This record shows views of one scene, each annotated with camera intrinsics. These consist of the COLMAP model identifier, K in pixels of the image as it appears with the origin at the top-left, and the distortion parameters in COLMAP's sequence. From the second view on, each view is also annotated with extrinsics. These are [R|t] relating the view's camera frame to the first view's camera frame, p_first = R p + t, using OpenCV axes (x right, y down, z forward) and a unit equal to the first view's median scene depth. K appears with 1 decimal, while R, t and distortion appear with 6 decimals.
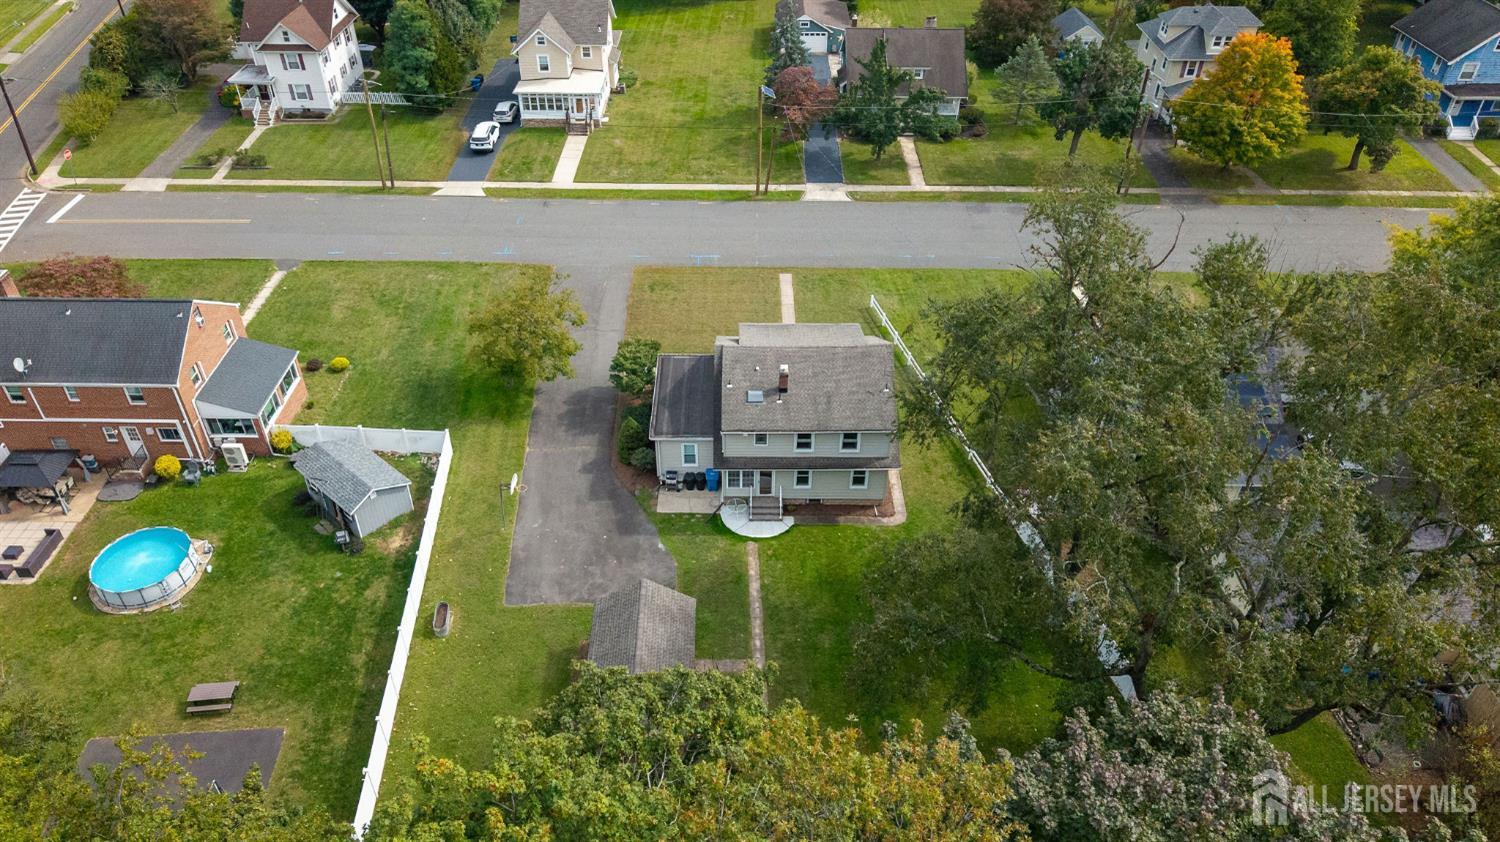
lens RADIAL K [[1033.5, 0, 750.0], [0, 1033.5, 421.0], [0, 0, 1]] dist [0.054492, -0.127644]
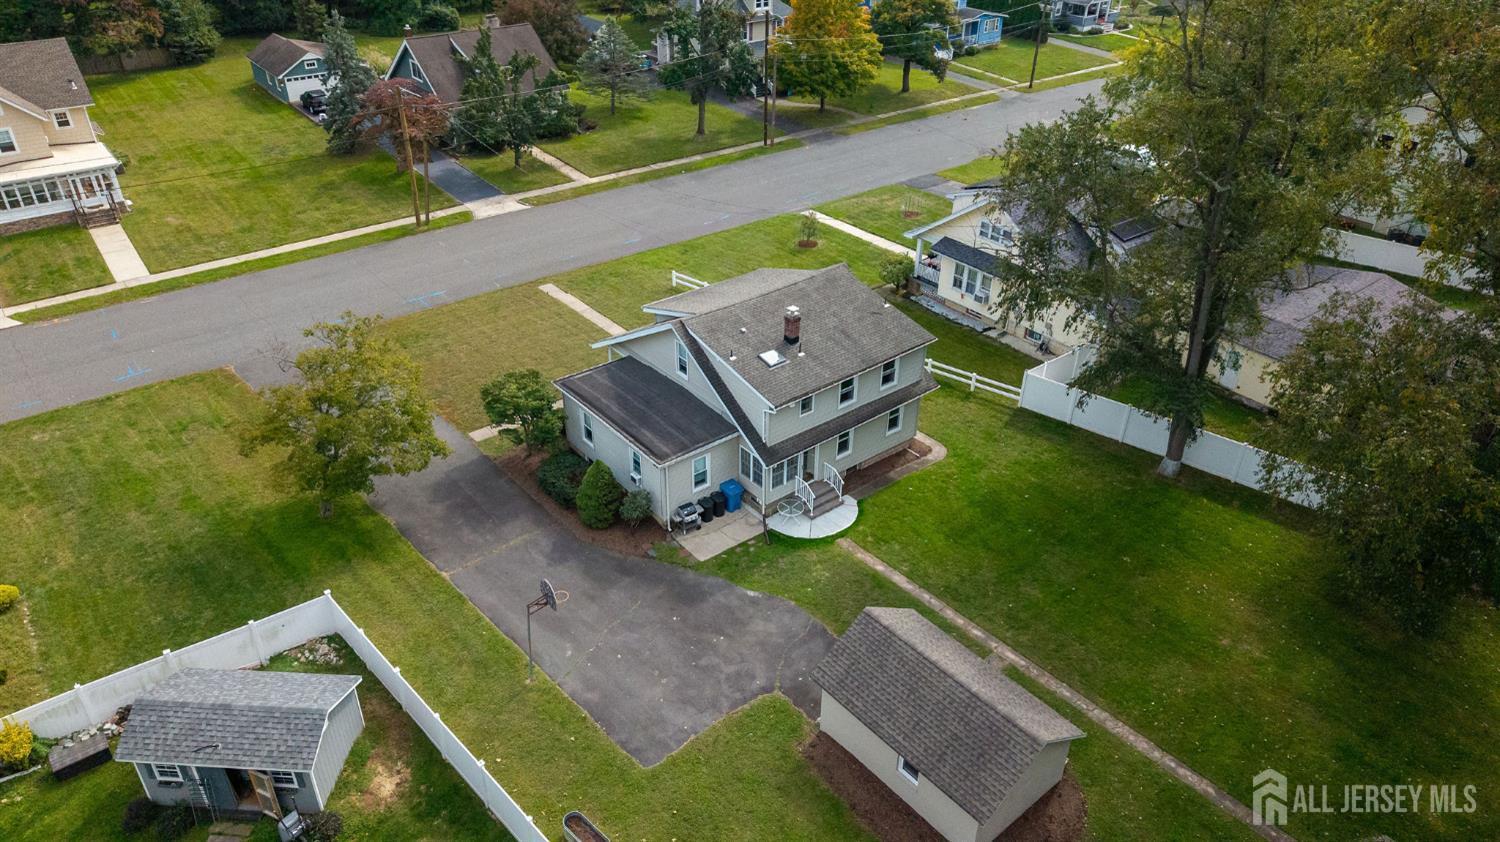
lens RADIAL K [[1000.7, 0, 741.4], [0, 1000.7, 421.7], [0, 0, 1]] dist [0.002066, -0.005854]
pose [[0.776233, -0.327992, 0.538408, -0.324548], [0.376959, 0.926000, 0.020641, -0.003297], [-0.505336, 0.186936, 0.842431, 0.315029]]
